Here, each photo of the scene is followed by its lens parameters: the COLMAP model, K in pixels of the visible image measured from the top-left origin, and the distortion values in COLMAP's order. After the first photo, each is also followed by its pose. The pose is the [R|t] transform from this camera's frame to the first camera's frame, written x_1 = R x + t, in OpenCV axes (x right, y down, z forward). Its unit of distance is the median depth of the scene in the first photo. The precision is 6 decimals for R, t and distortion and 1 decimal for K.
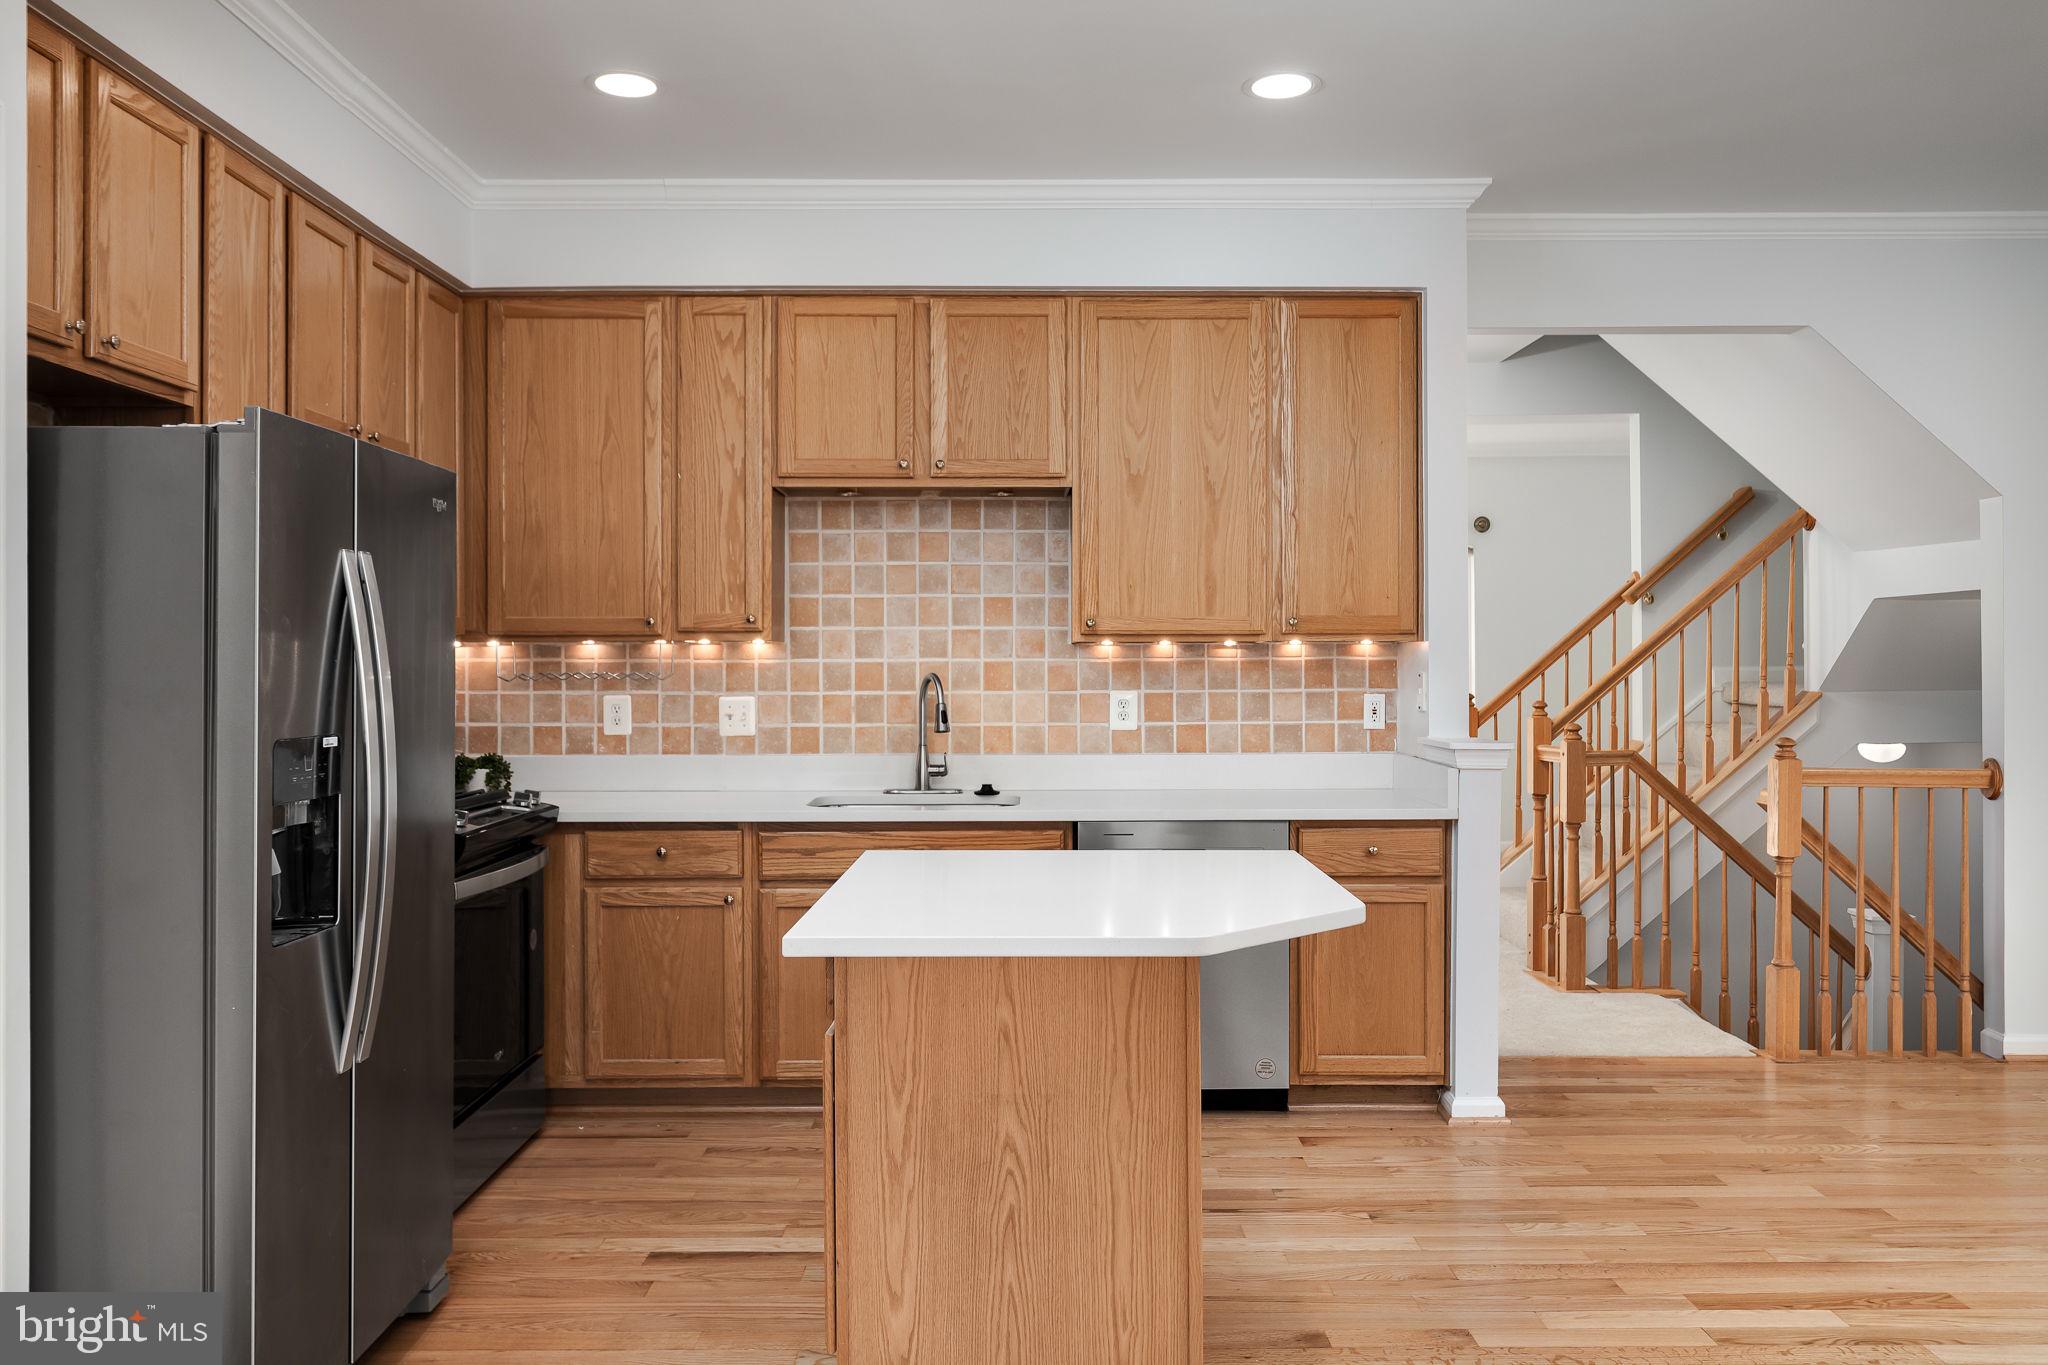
lens RADIAL K [[1553.6, 0, 1018.5], [0, 1553.6, 665.3], [0, 0, 1]] dist [-0.007915, -0.015652]
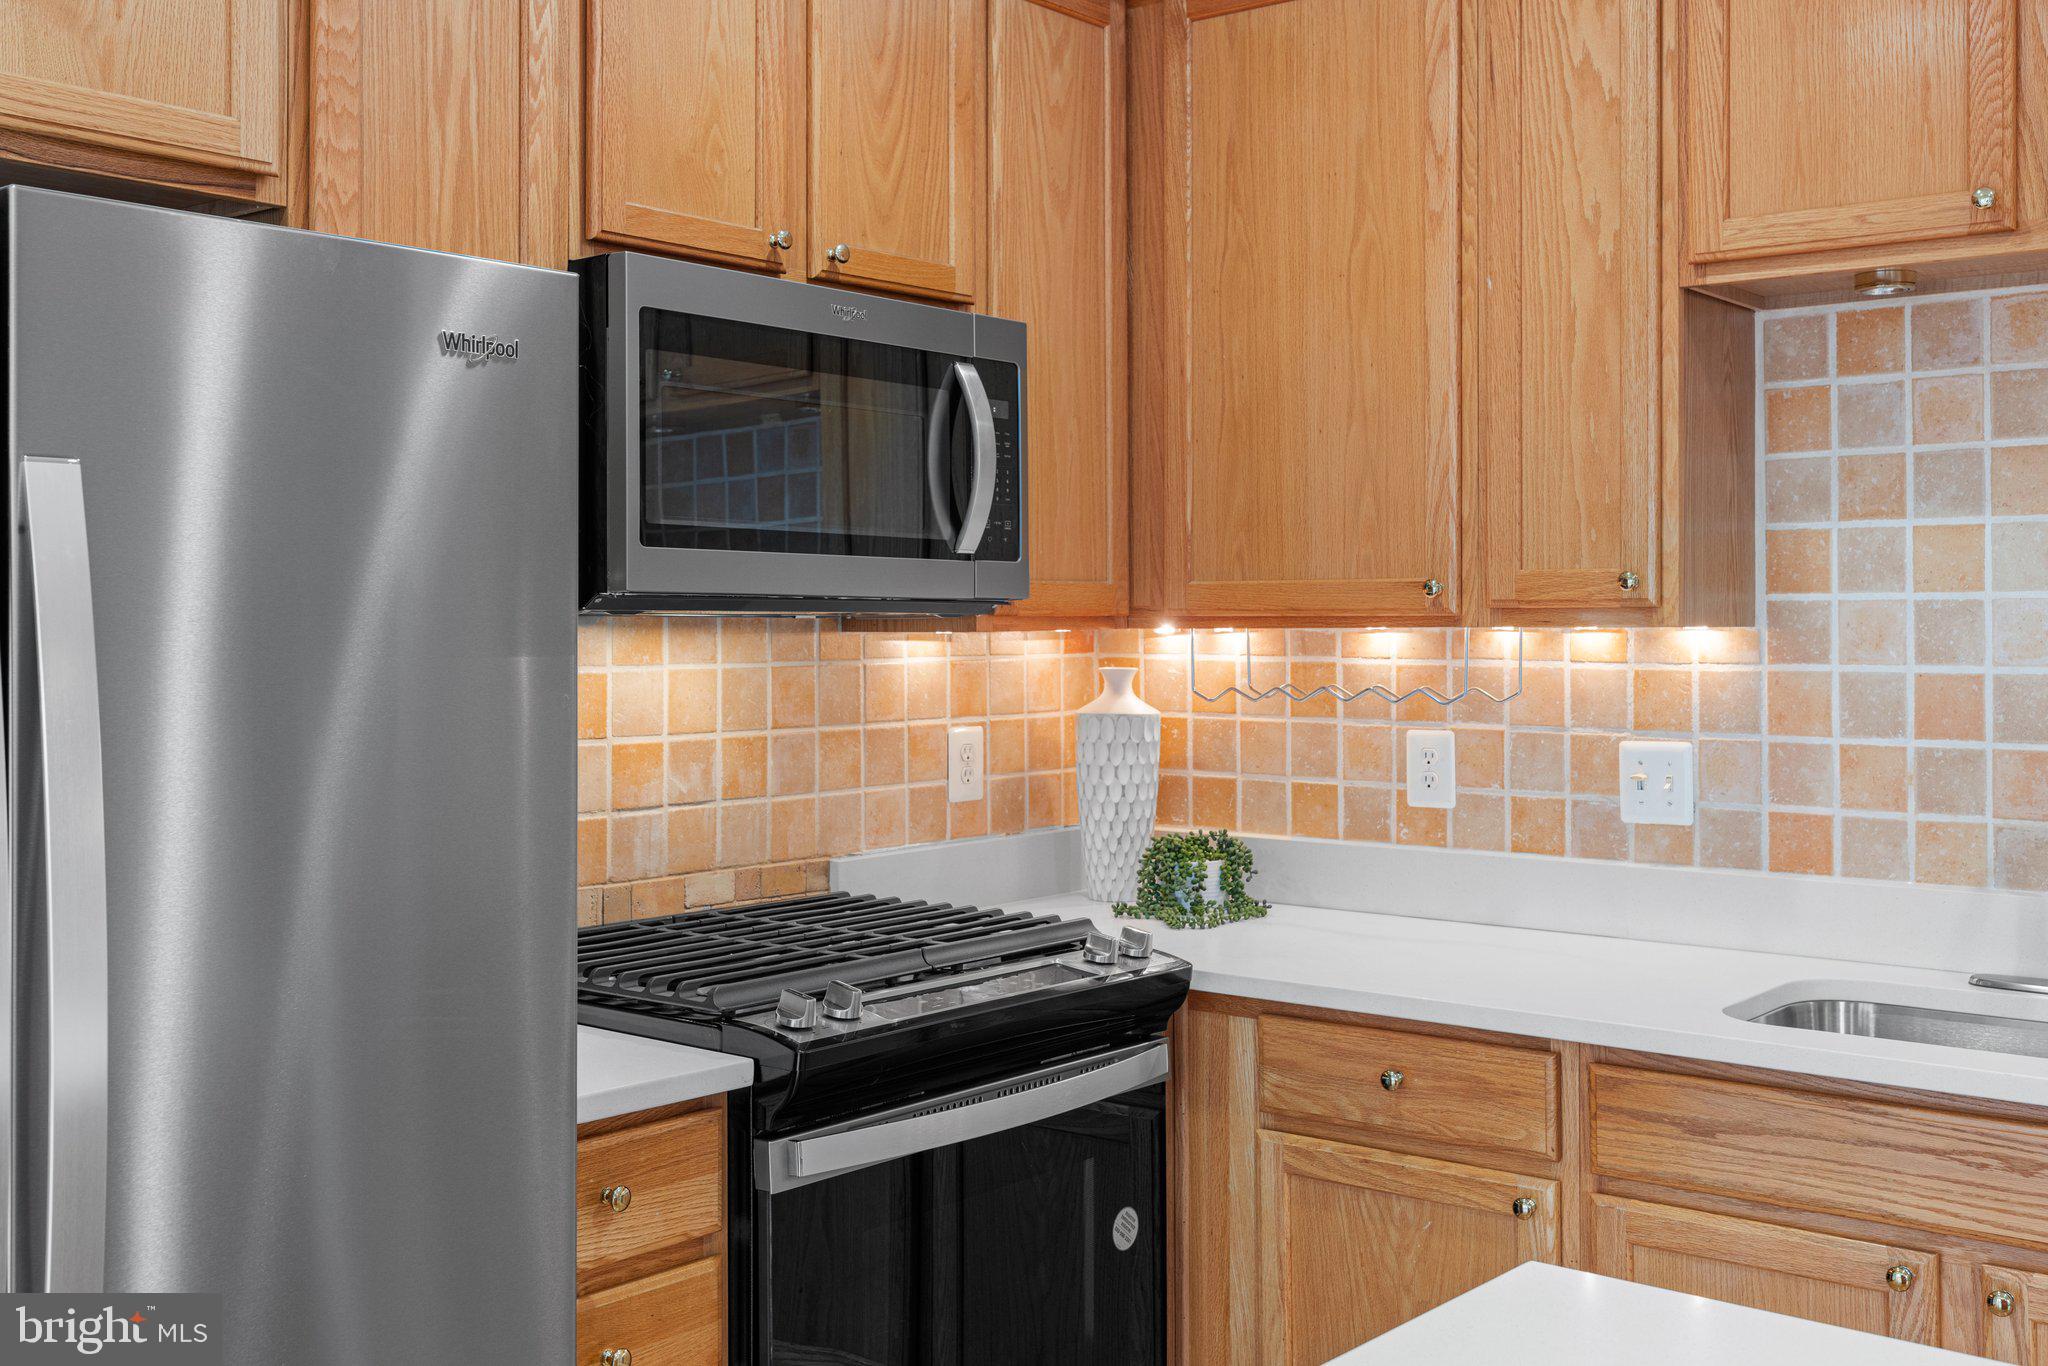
lens RADIAL K [[2059.8, 0, 1024.9], [0, 2059.8, 621.9], [0, 0, 1]] dist [-0.008589, 0.000000]
pose [[0.771411, -0.000191, -0.636337, 0.075888], [-0.001641, 0.999996, -0.002290, -0.015957], [0.636335, 0.002811, 0.771408, 0.421446]]
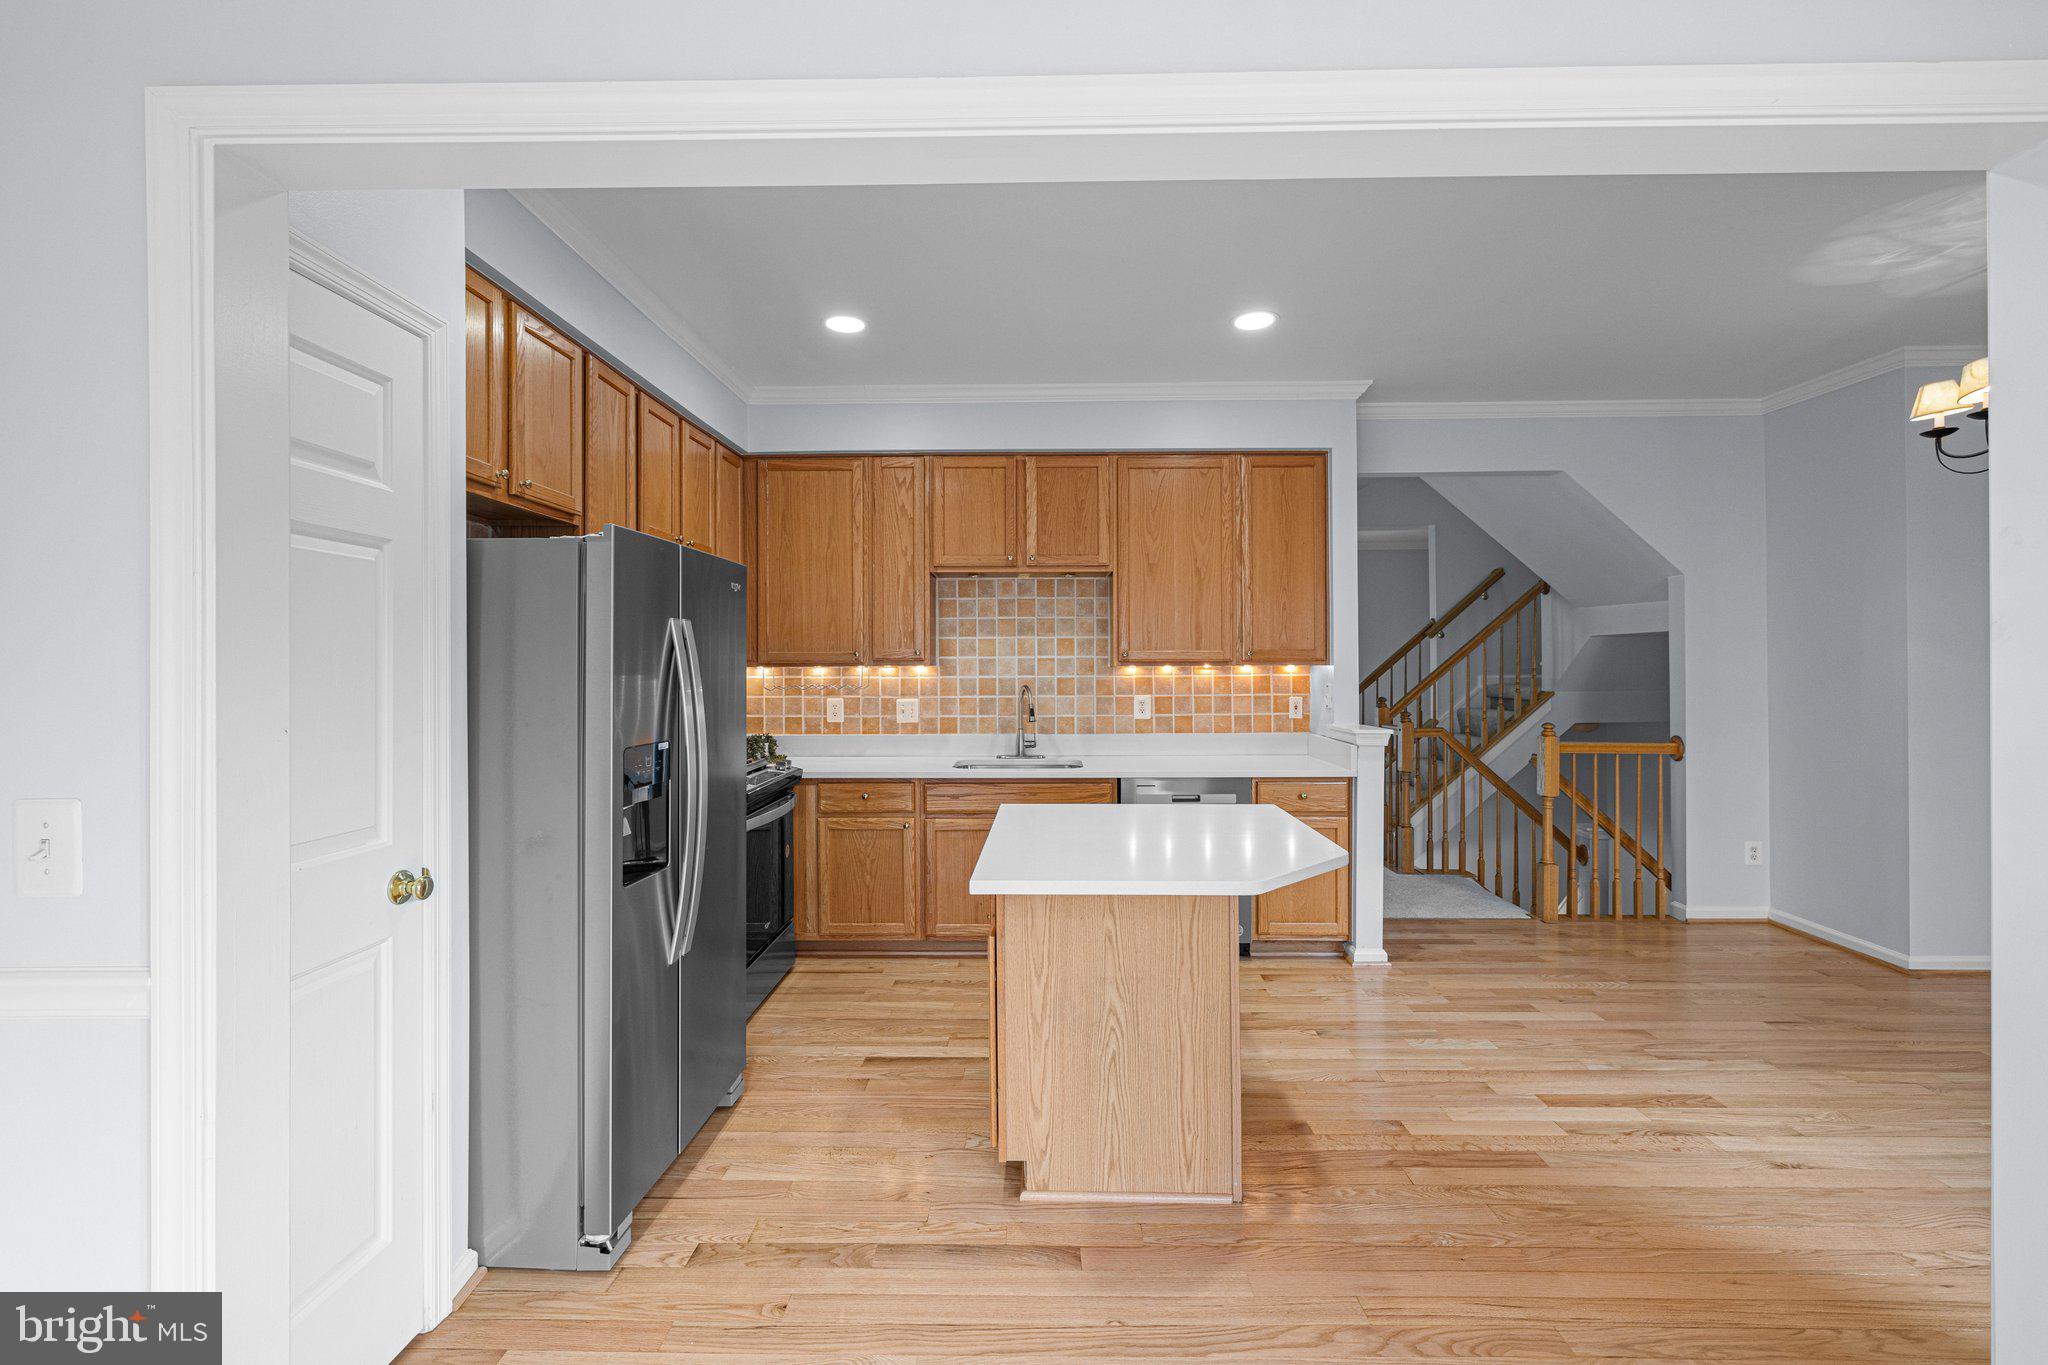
lens RADIAL K [[867.6, 0, 1023.2], [0, 867.6, 666.9], [0, 0, 1]] dist [-0.019662, 0.000479]
pose [[0.999749, -0.002616, -0.022267, -0.040396], [0.002599, 0.999996, -0.000784, -0.014033], [0.022269, 0.000726, 0.999752, 0.086851]]
